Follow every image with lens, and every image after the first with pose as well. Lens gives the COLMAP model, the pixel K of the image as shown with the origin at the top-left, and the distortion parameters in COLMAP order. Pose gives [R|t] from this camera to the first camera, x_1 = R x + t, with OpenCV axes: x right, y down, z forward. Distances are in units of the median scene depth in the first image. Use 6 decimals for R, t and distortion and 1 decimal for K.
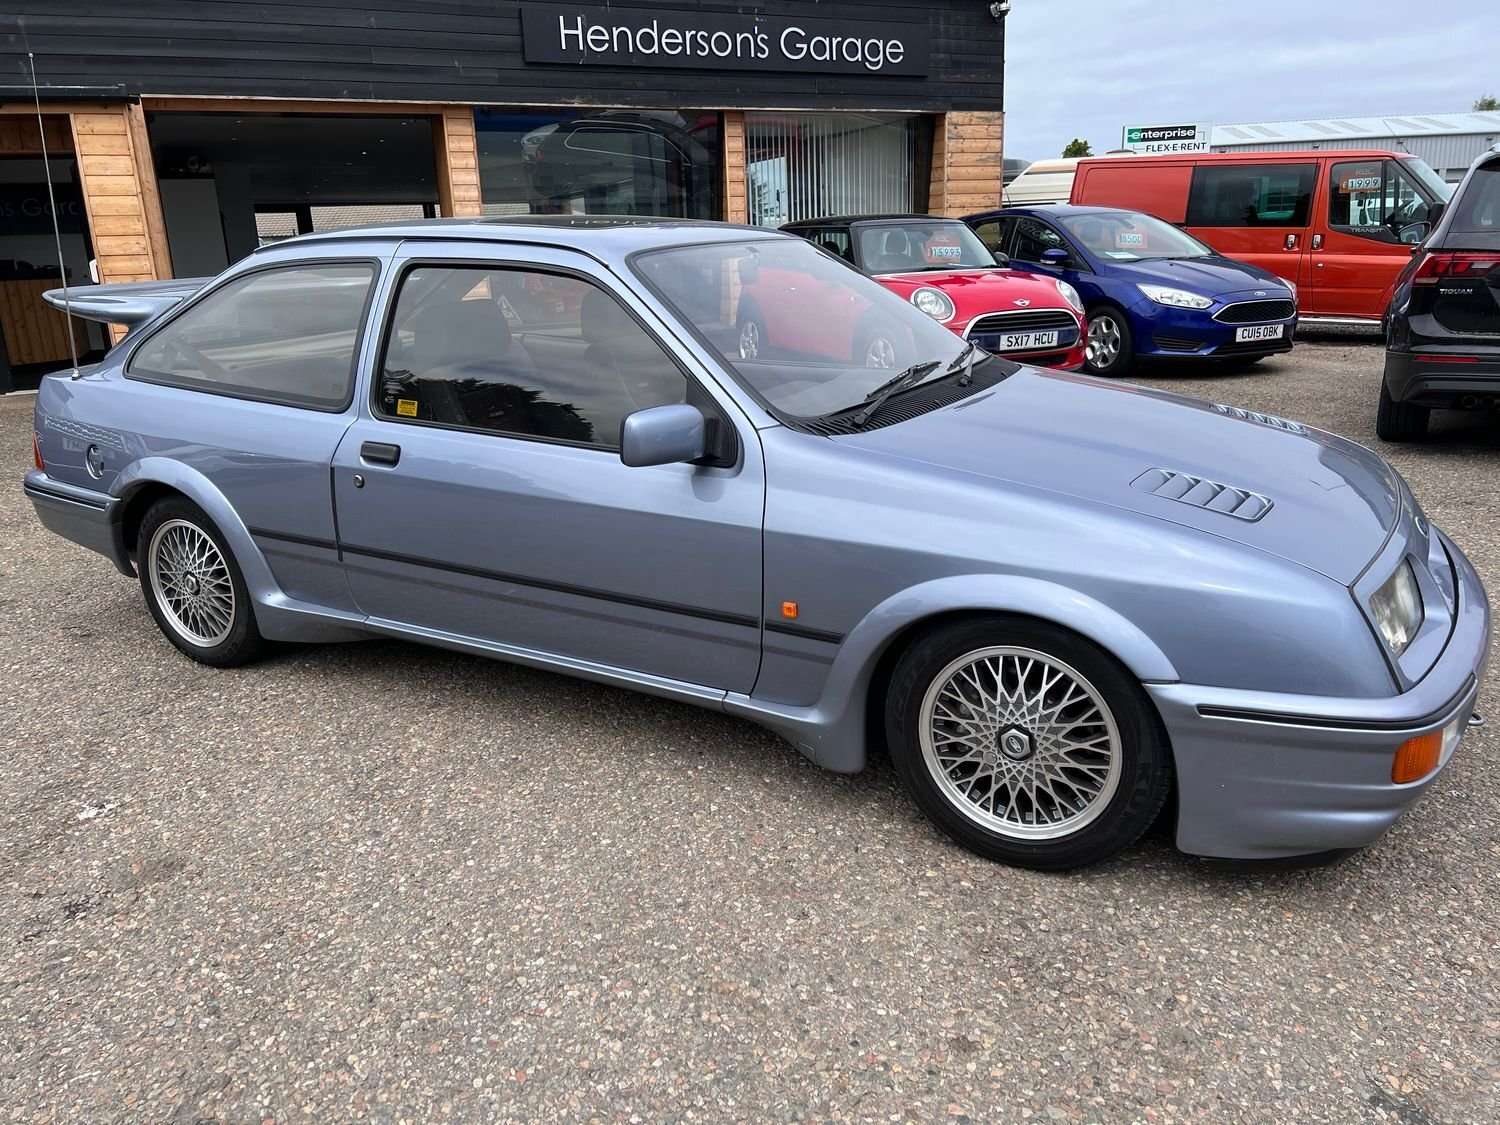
lens RADIAL K [[1122.8, 0, 750.0], [0, 1122.8, 565.1], [0, 0, 1]] dist [0.048334, -0.054120]
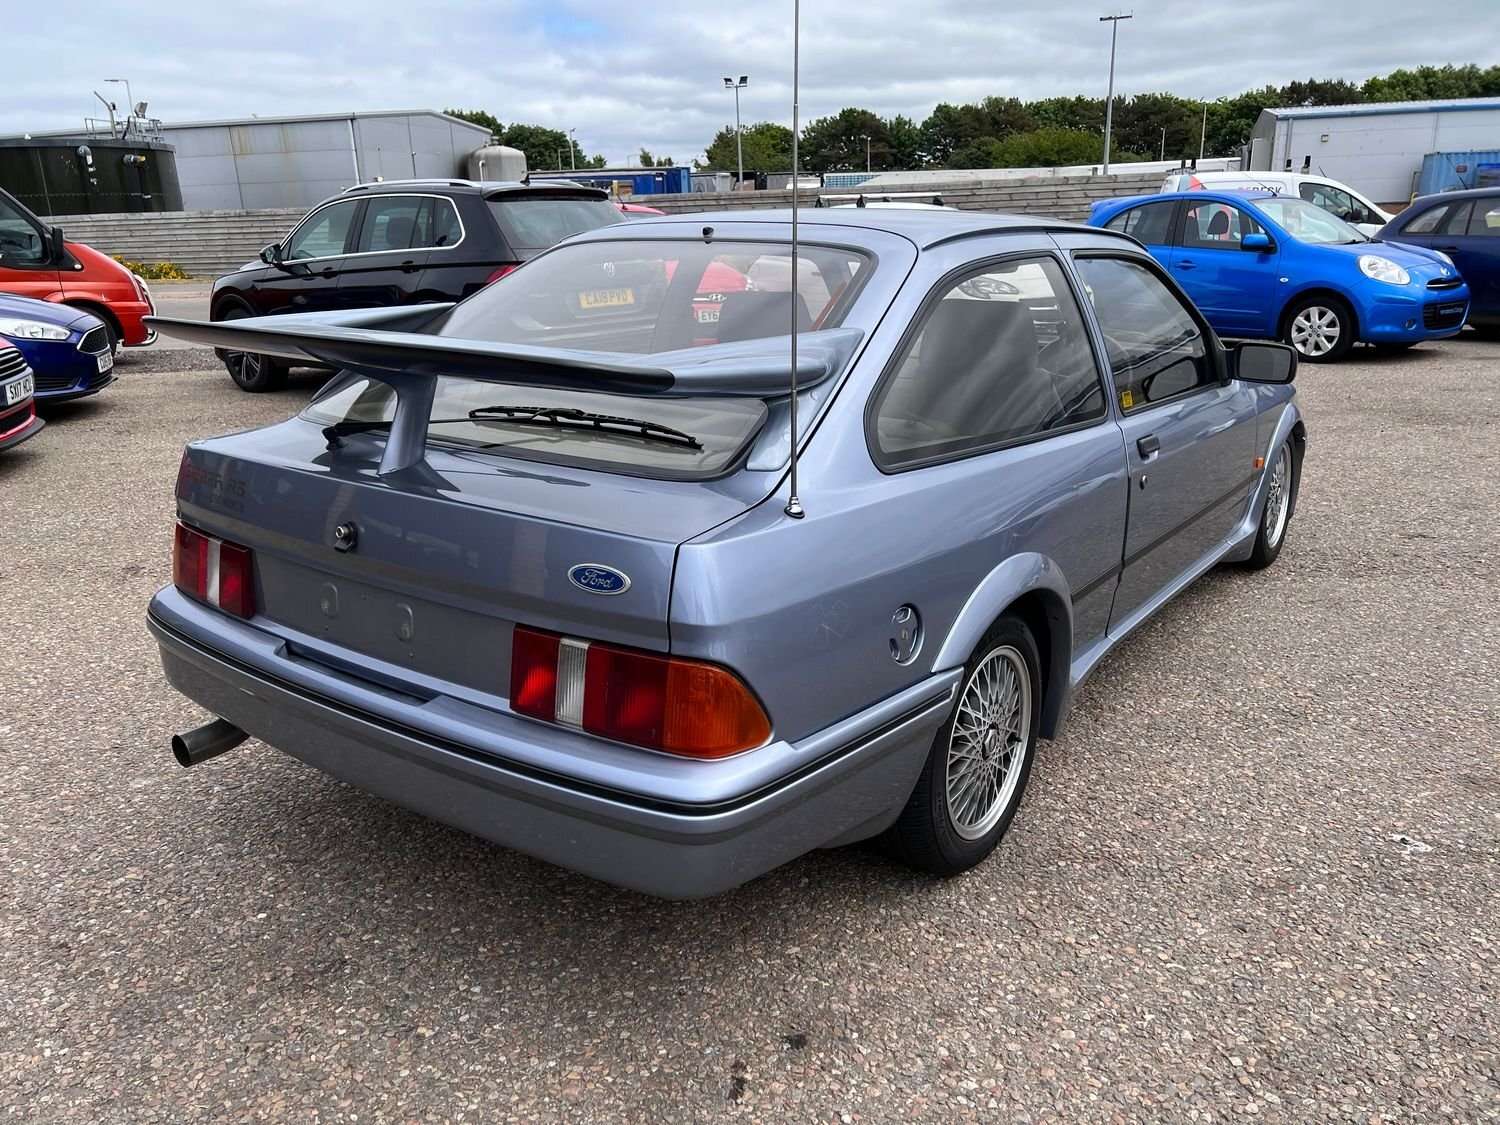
lens RADIAL K [[1122.8, 0, 757.6], [0, 1122.8, 562.8], [0, 0, 1]] dist [0.048334, -0.054120]
pose [[0.109171, -0.261393, 0.959039, -1.106780], [0.291935, 0.930689, 0.220434, -0.266738], [-0.950187, 0.255912, 0.177914, 0.974608]]
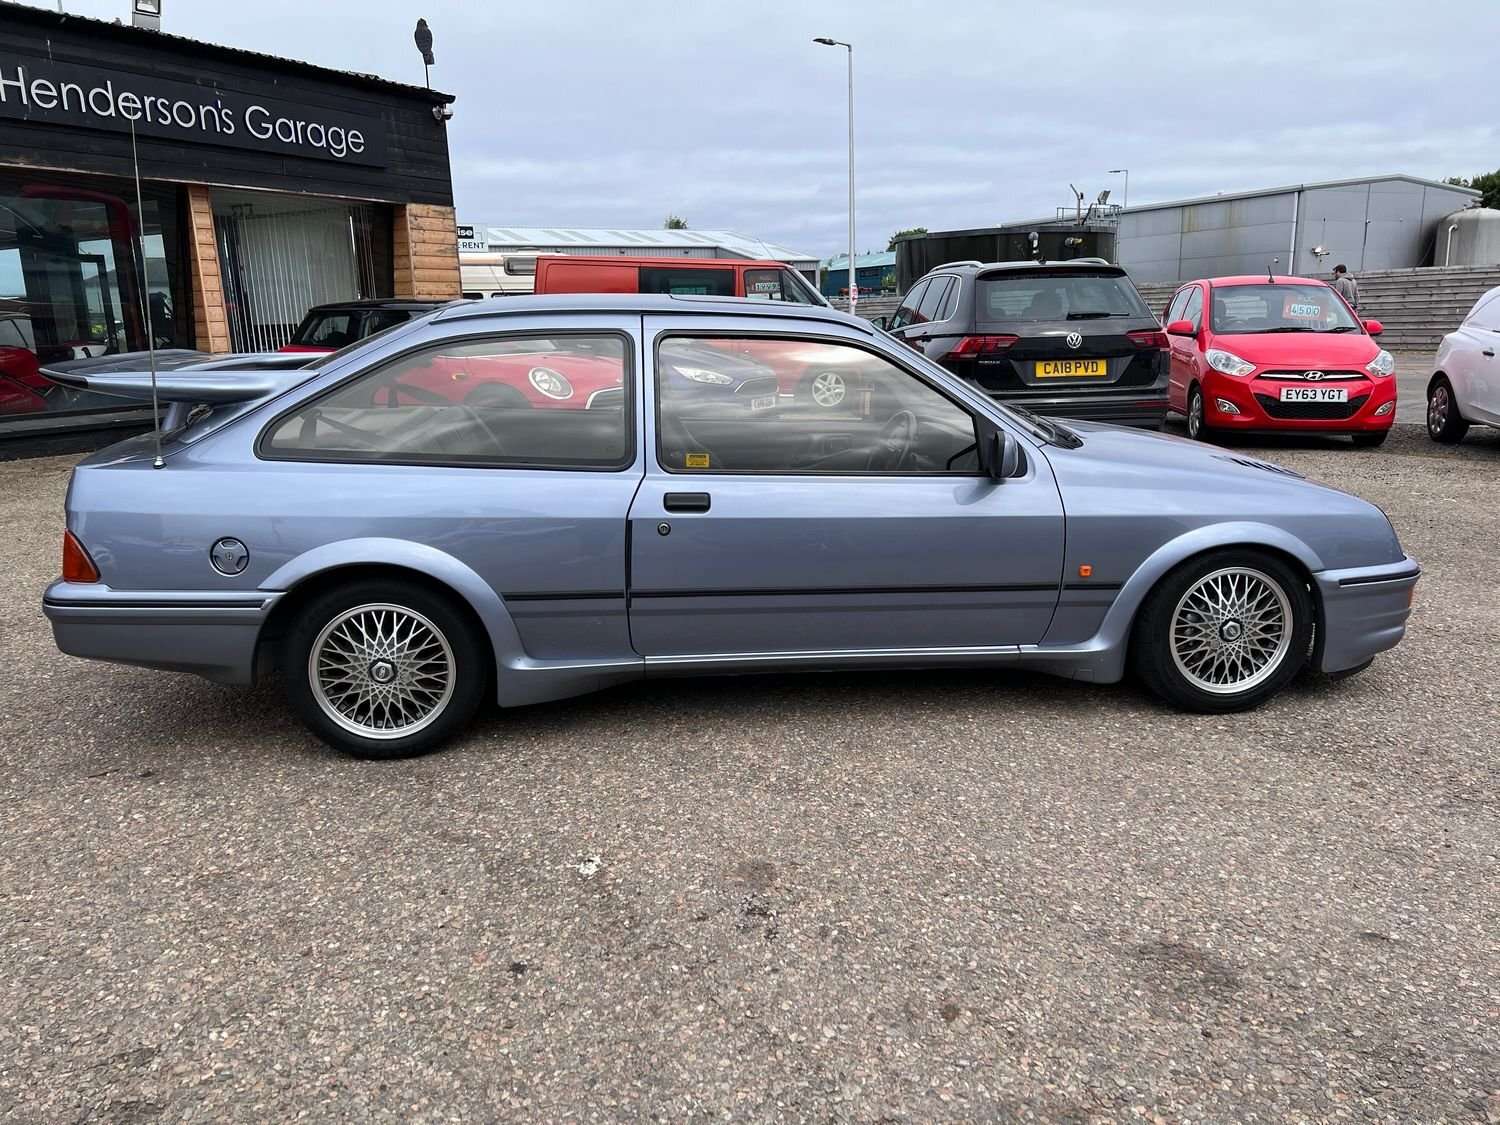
lens RADIAL K [[1122.8, 0, 762.4], [0, 1122.8, 562.0], [0, 0, 1]] dist [0.048334, -0.054120]
pose [[0.803131, -0.113049, 0.584979, -0.766844], [0.157941, 0.987104, -0.026081, 0.000767], [-0.574487, 0.113339, 0.810629, 0.054070]]
